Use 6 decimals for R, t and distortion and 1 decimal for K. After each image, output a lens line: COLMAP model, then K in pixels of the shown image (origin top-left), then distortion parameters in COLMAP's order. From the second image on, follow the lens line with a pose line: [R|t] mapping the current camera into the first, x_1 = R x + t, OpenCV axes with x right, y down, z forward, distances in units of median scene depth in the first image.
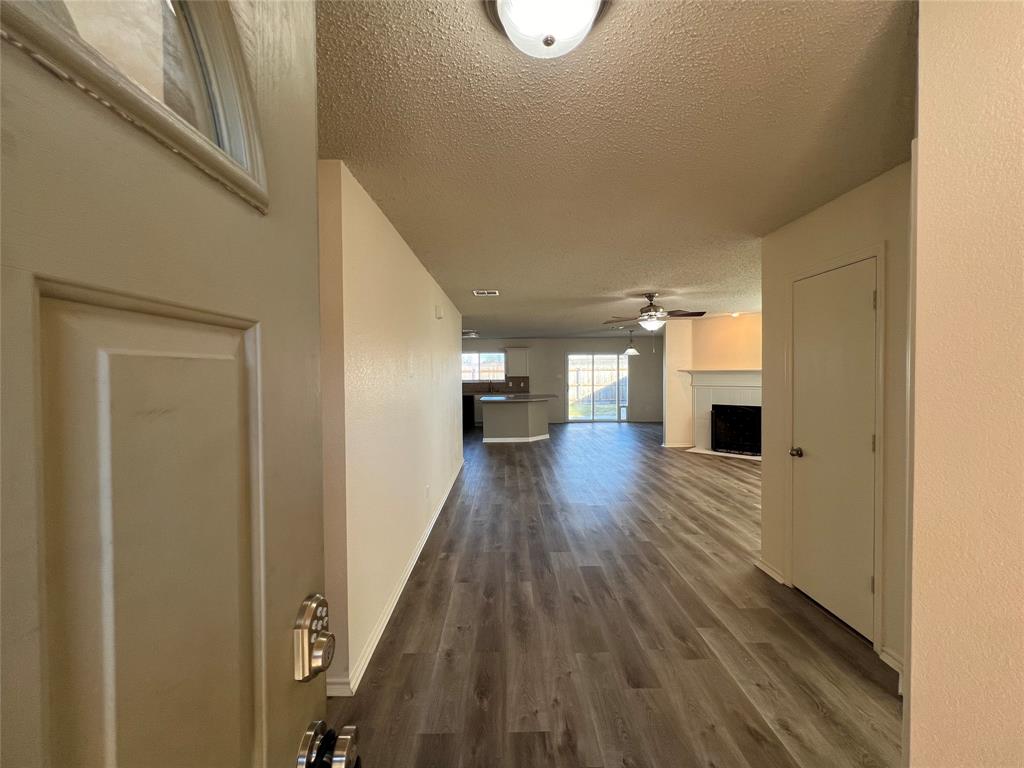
lens RADIAL K [[412.7, 0, 507.6], [0, 412.7, 376.5], [0, 0, 1]] dist [-0.002241, 0.000292]
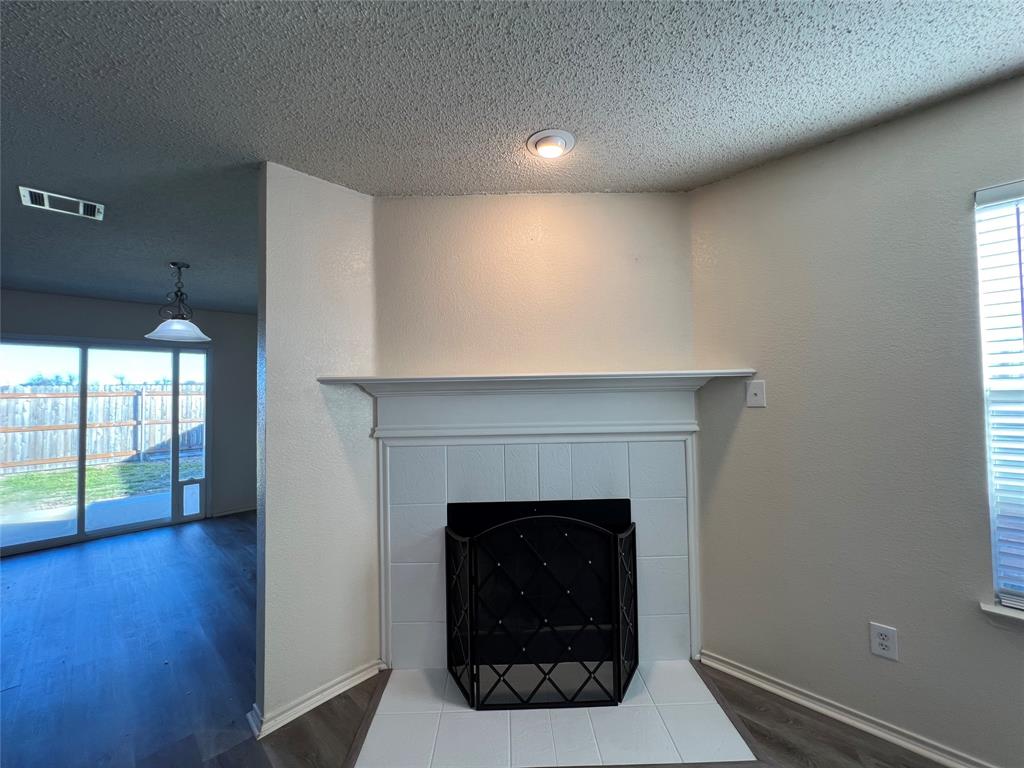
lens RADIAL K [[412.7, 0, 507.9], [0, 412.7, 382.8], [0, 0, 1]] dist [-0.002241, 0.000292]
pose [[0.704798, 0.016300, 0.709221, 0.307521], [0.018345, 0.998983, -0.041191, -0.000305], [-0.709171, 0.042042, 0.703782, 0.726687]]
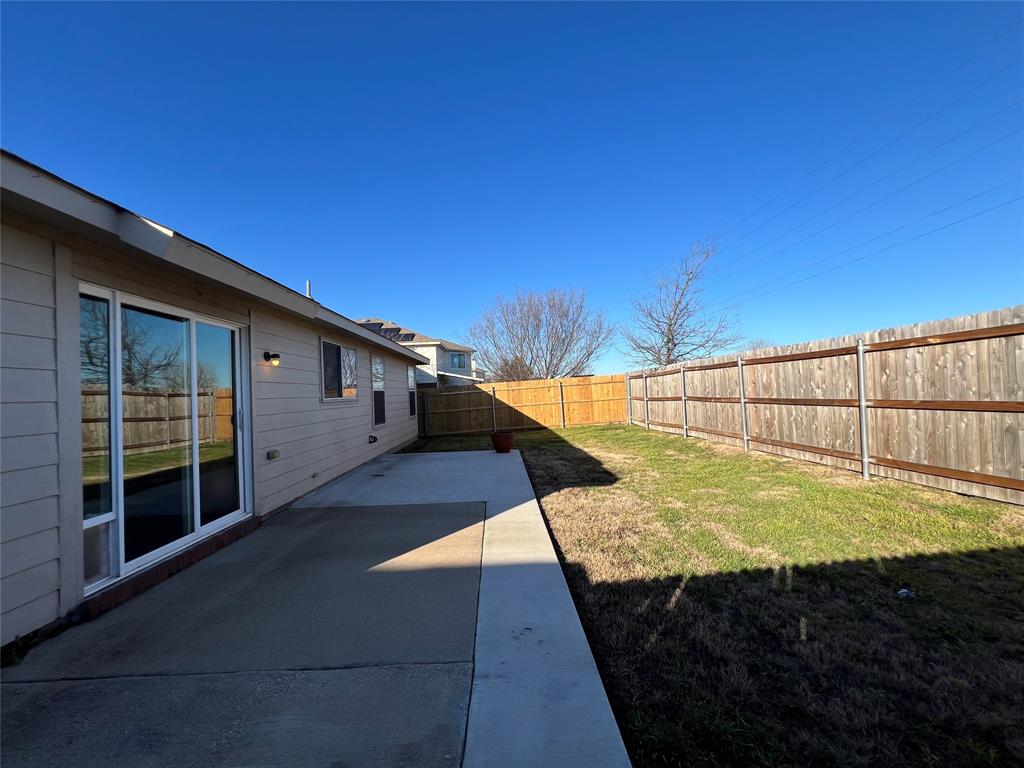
lens RADIAL K [[412.7, 0, 510.5], [0, 412.7, 382.2], [0, 0, 1]] dist [-0.002241, 0.000292]
pose [[0.018483, -0.016199, -0.999698, 0.723290], [0.034118, 0.999297, -0.015561, 0.010545], [0.999247, -0.033820, 0.019022, 1.747062]]
